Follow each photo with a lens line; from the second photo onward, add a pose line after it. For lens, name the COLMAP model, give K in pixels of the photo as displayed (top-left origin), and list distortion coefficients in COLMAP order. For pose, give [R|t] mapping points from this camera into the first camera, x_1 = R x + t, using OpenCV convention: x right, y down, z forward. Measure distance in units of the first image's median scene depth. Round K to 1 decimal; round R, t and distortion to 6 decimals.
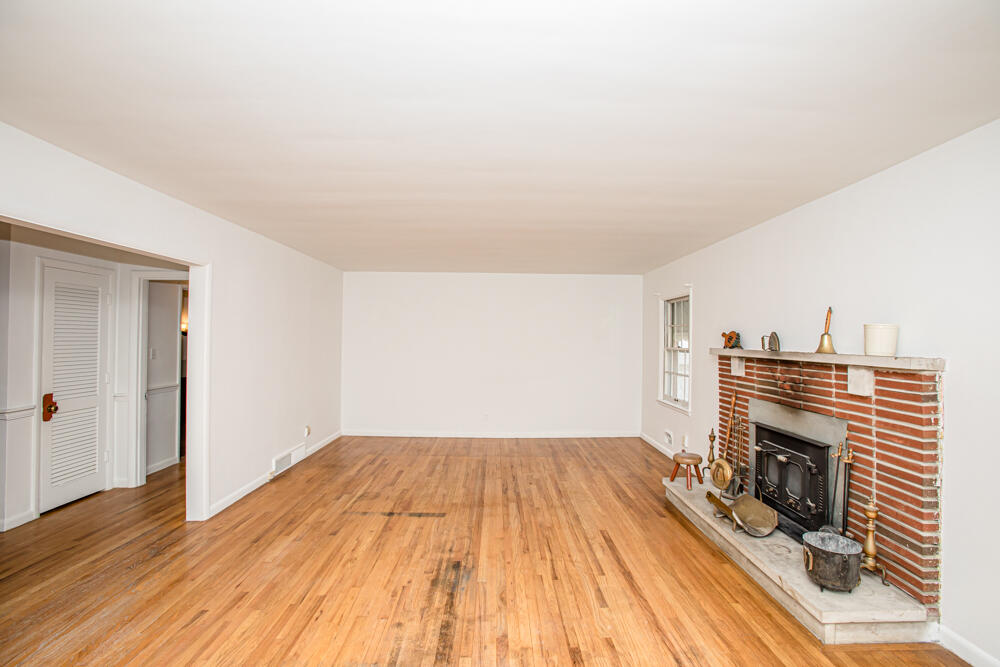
lens RADIAL K [[452.7, 0, 503.3], [0, 452.7, 335.3], [0, 0, 1]] dist [-0.082135, 0.030700]
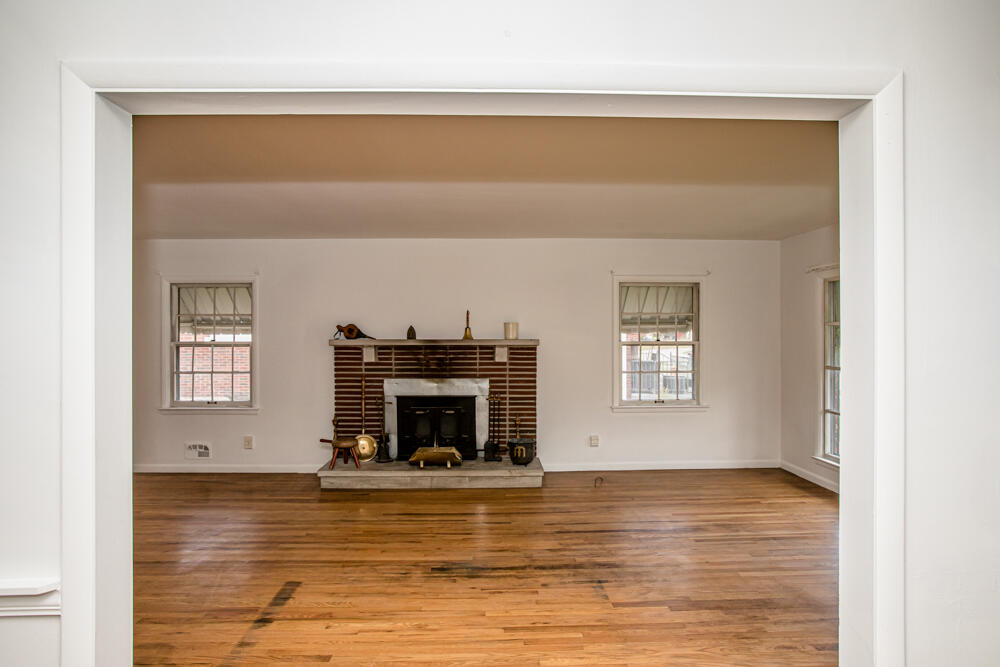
lens RADIAL K [[569.0, 0, 500.0], [0, 569.0, 333.5], [0, 0, 1]] dist [-0.055221, 0.000428]
pose [[-0.013012, -0.012529, 0.999837, -1.318885], [-0.005920, 0.999905, 0.012453, -0.007226], [-0.999898, -0.005757, -0.013085, 0.888869]]
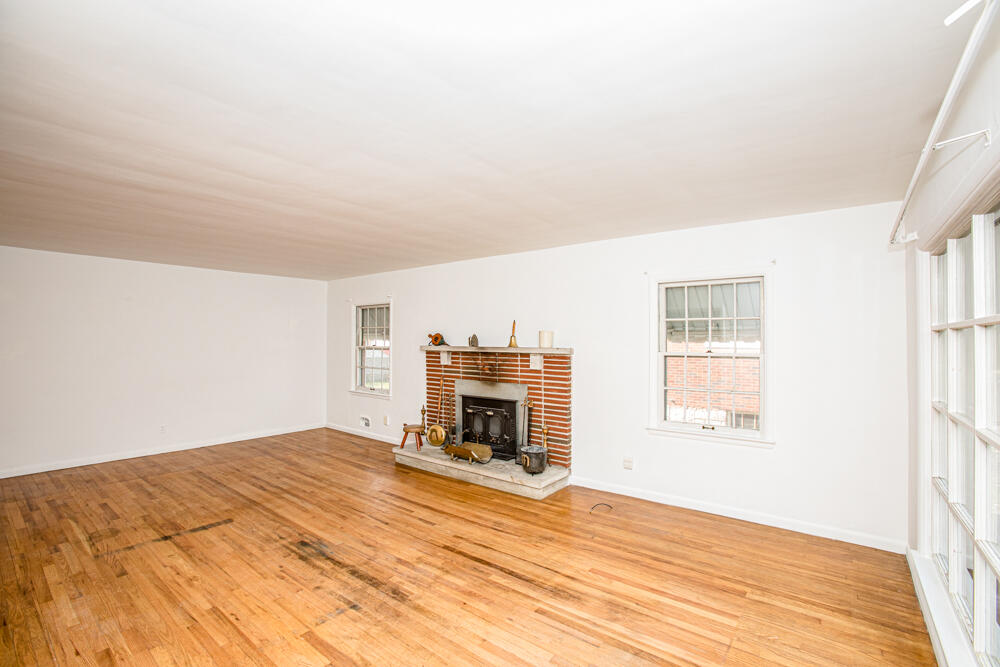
lens RADIAL K [[452.7, 0, 503.3], [0, 452.7, 335.3], [0, 0, 1]] dist [-0.082135, 0.030700]
pose [[0.628762, 0.000783, 0.777598, -0.648803], [-0.002864, 0.999995, 0.001308, -0.007992], [-0.777593, -0.003050, 0.628761, -0.084198]]
